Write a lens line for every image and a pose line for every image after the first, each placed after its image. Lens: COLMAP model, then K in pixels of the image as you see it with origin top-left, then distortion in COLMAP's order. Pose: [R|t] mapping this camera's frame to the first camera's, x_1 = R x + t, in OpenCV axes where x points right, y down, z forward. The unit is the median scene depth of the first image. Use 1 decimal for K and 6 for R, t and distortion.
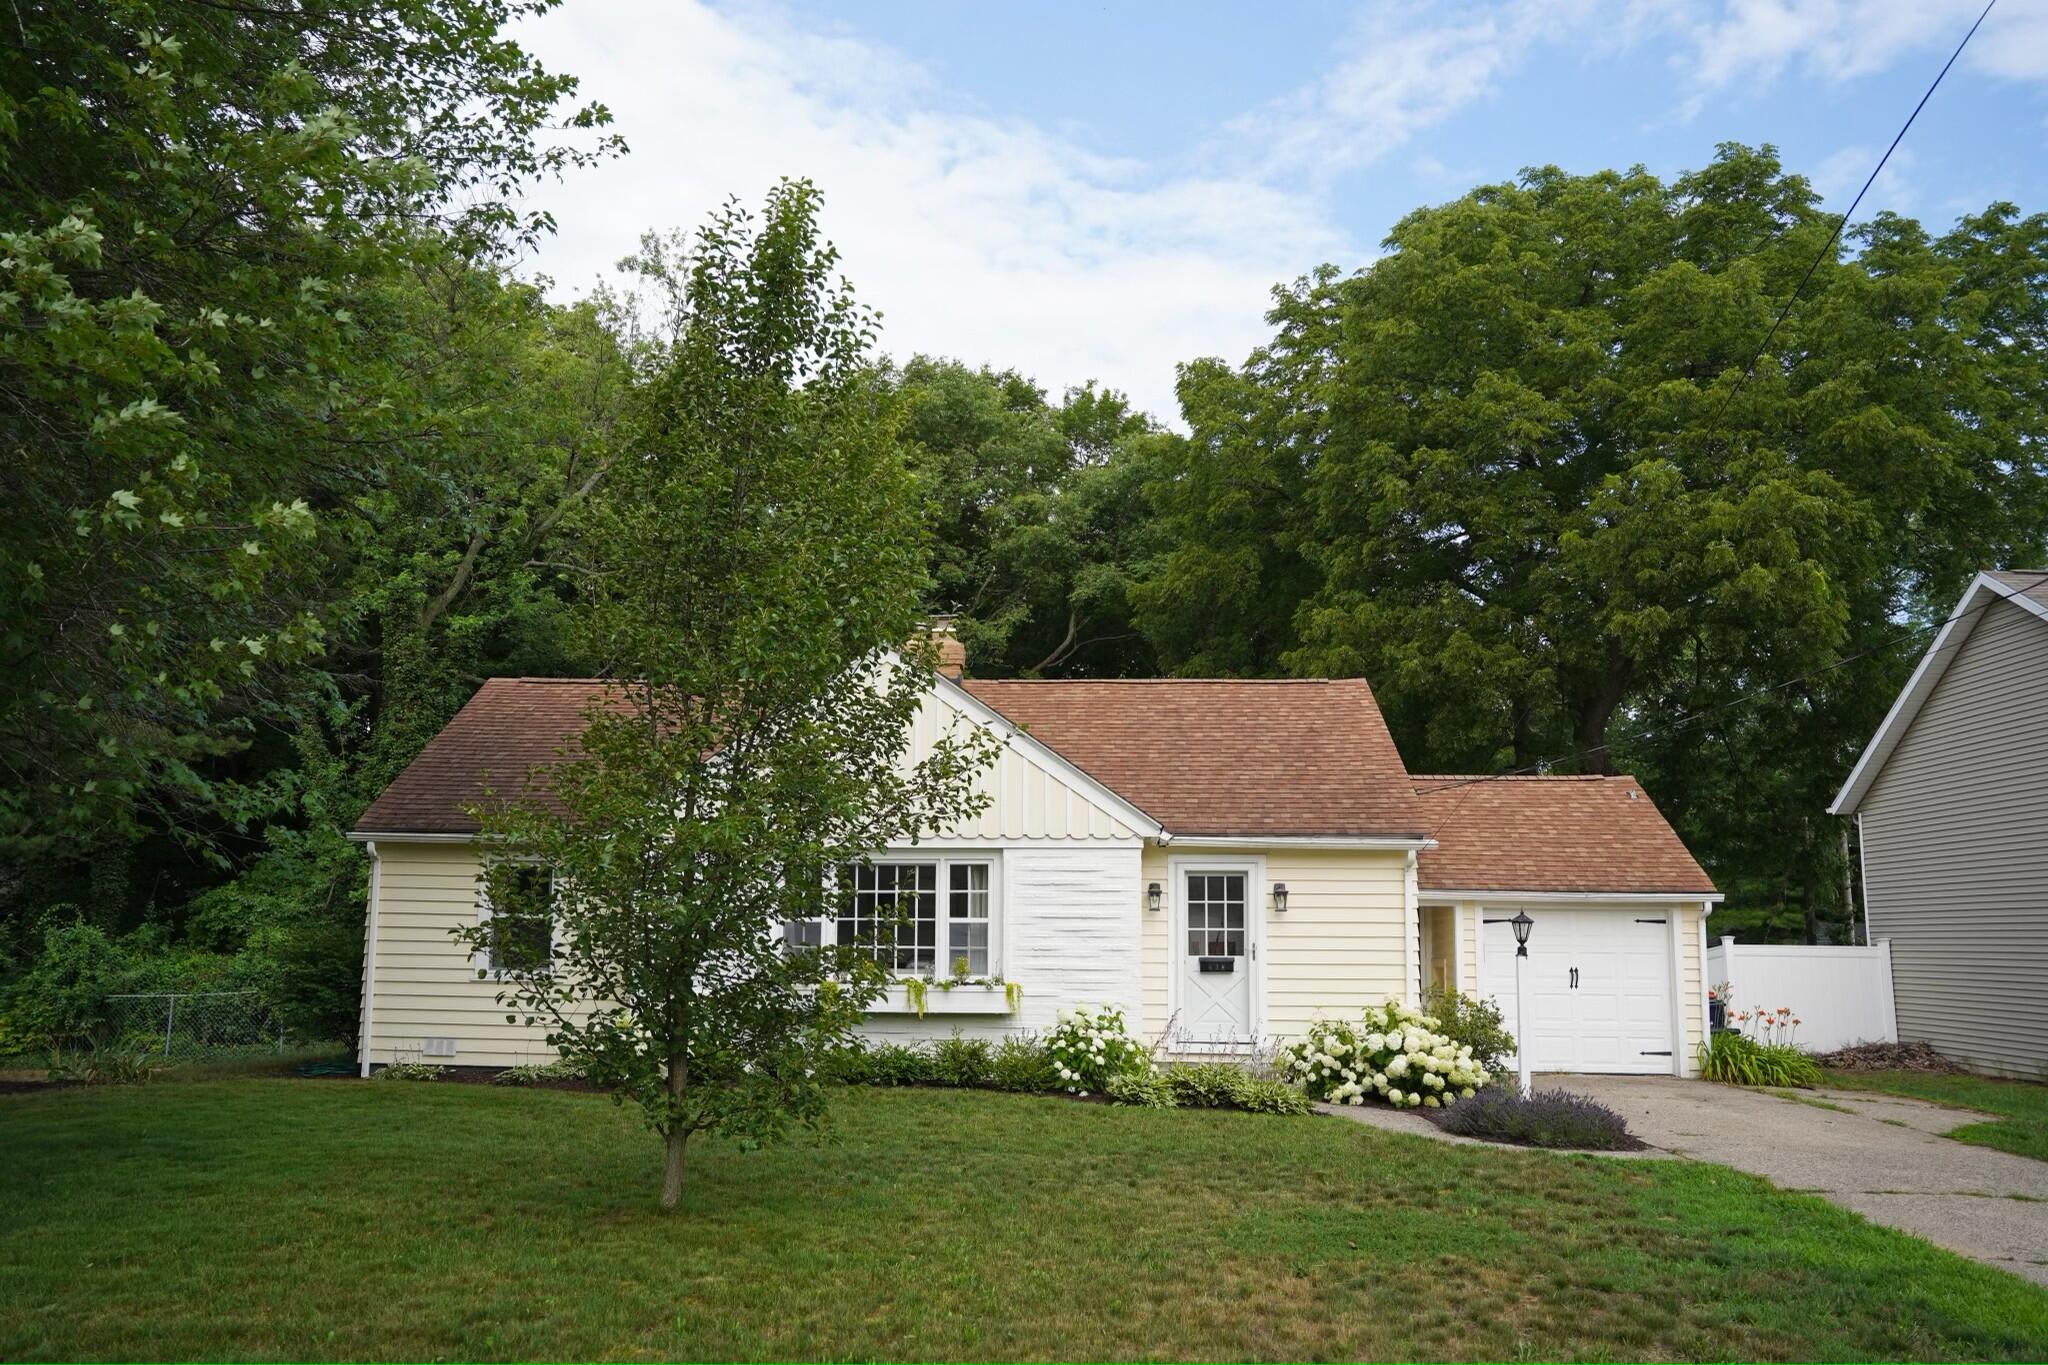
lens RADIAL K [[1422.3, 0, 1021.6], [0, 1422.3, 636.6], [0, 0, 1]] dist [-0.080471, 0.120879]
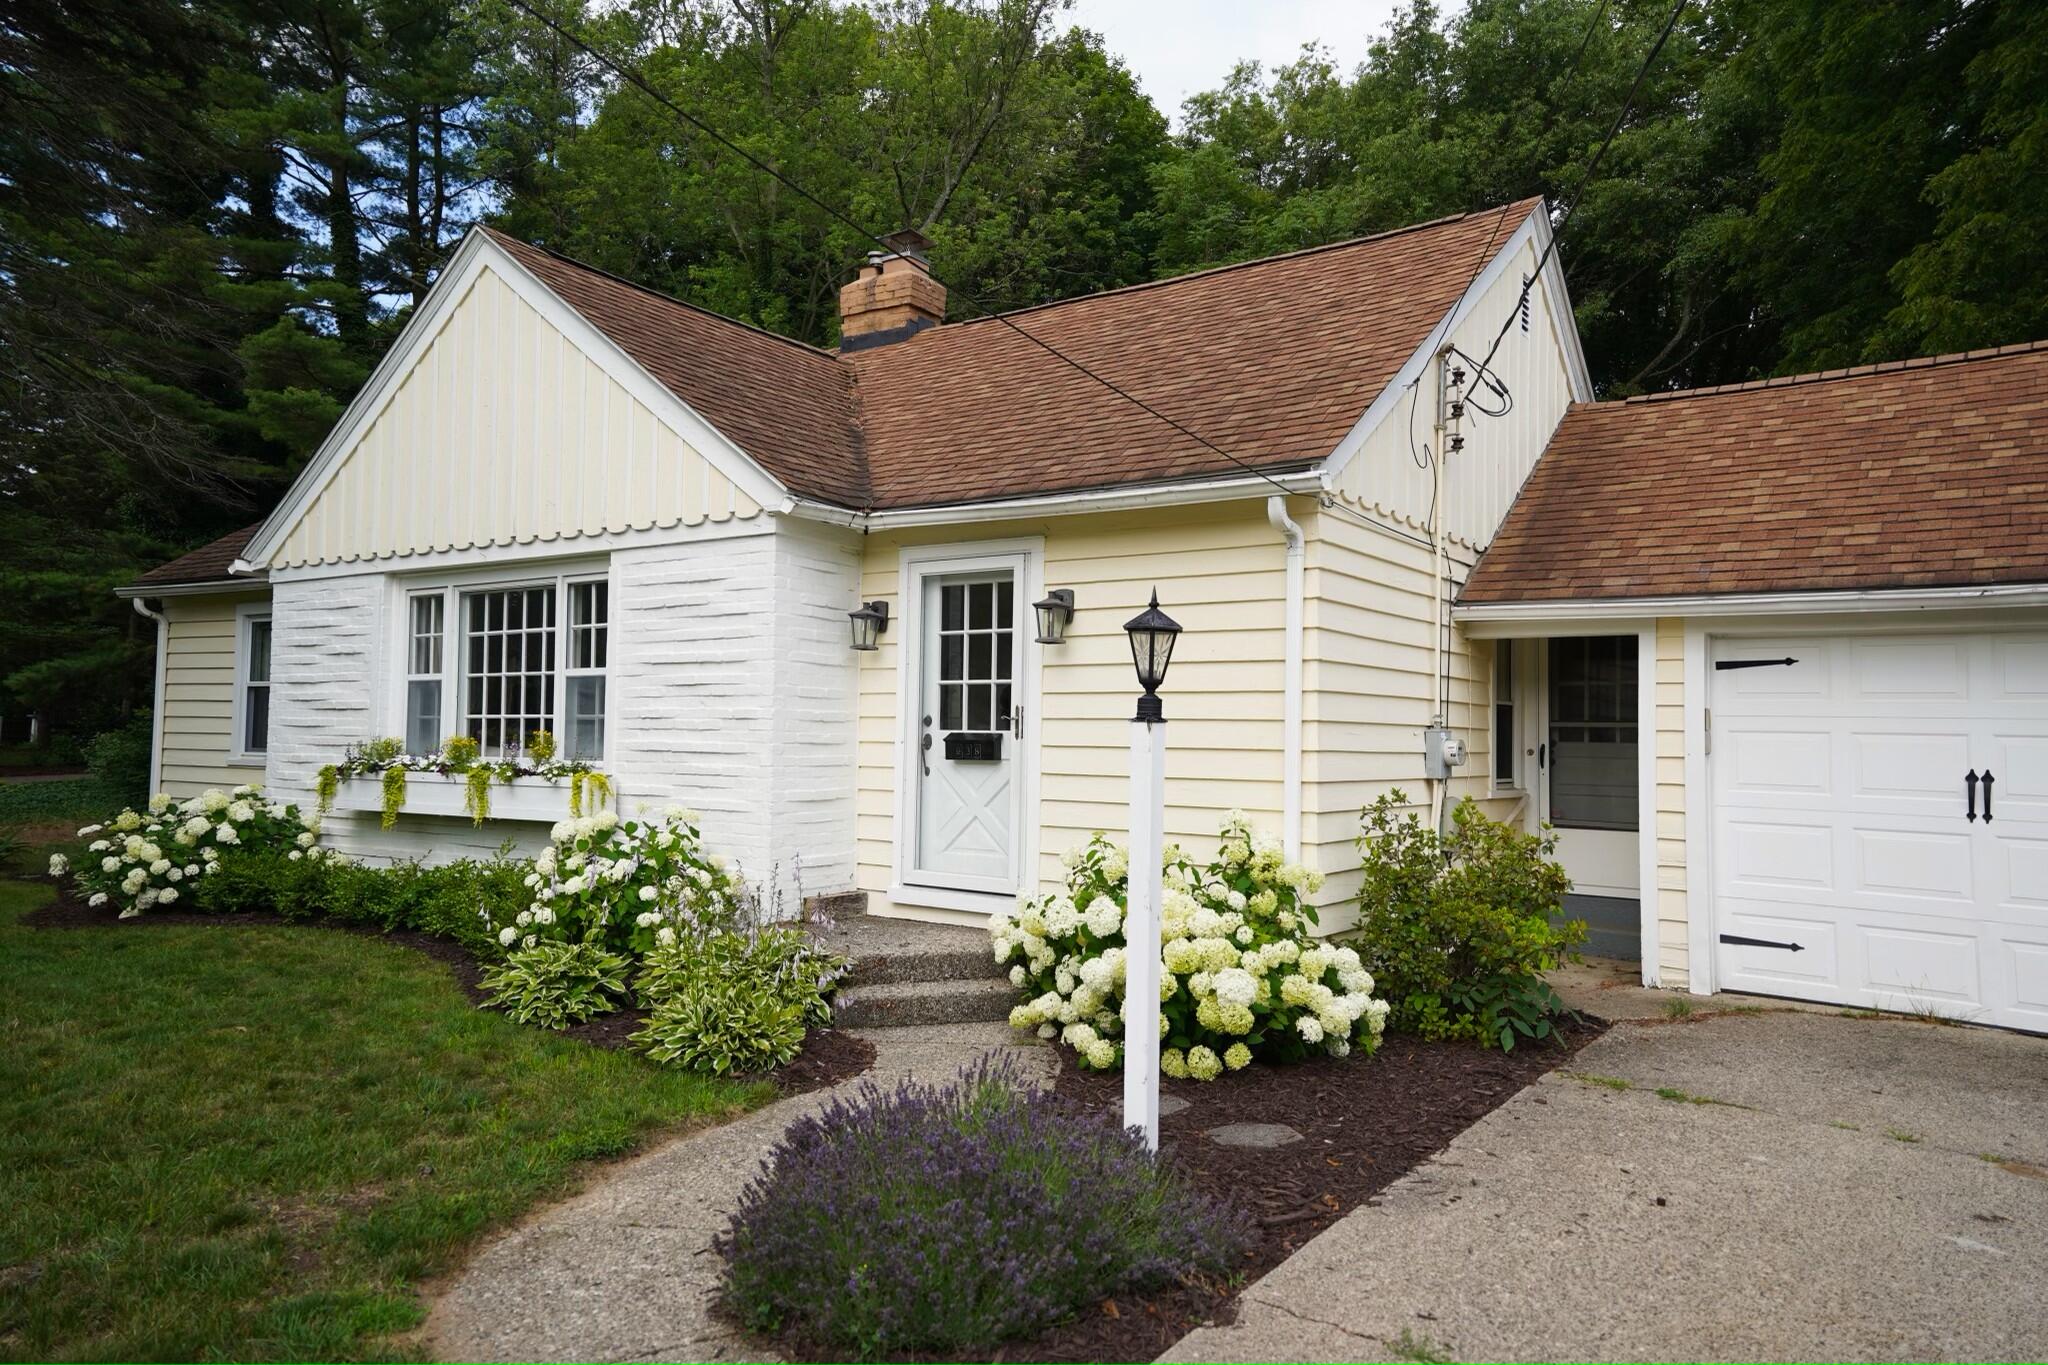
lens RADIAL K [[1352.6, 0, 1024.0], [0, 1352.6, 682.5], [0, 0, 1]] dist [0.088166, 0.100408]
pose [[0.845701, -0.018154, -0.533348, 0.427833], [0.110012, 0.983885, 0.140951, 0.137686], [0.522194, -0.177877, 0.834070, 0.585465]]
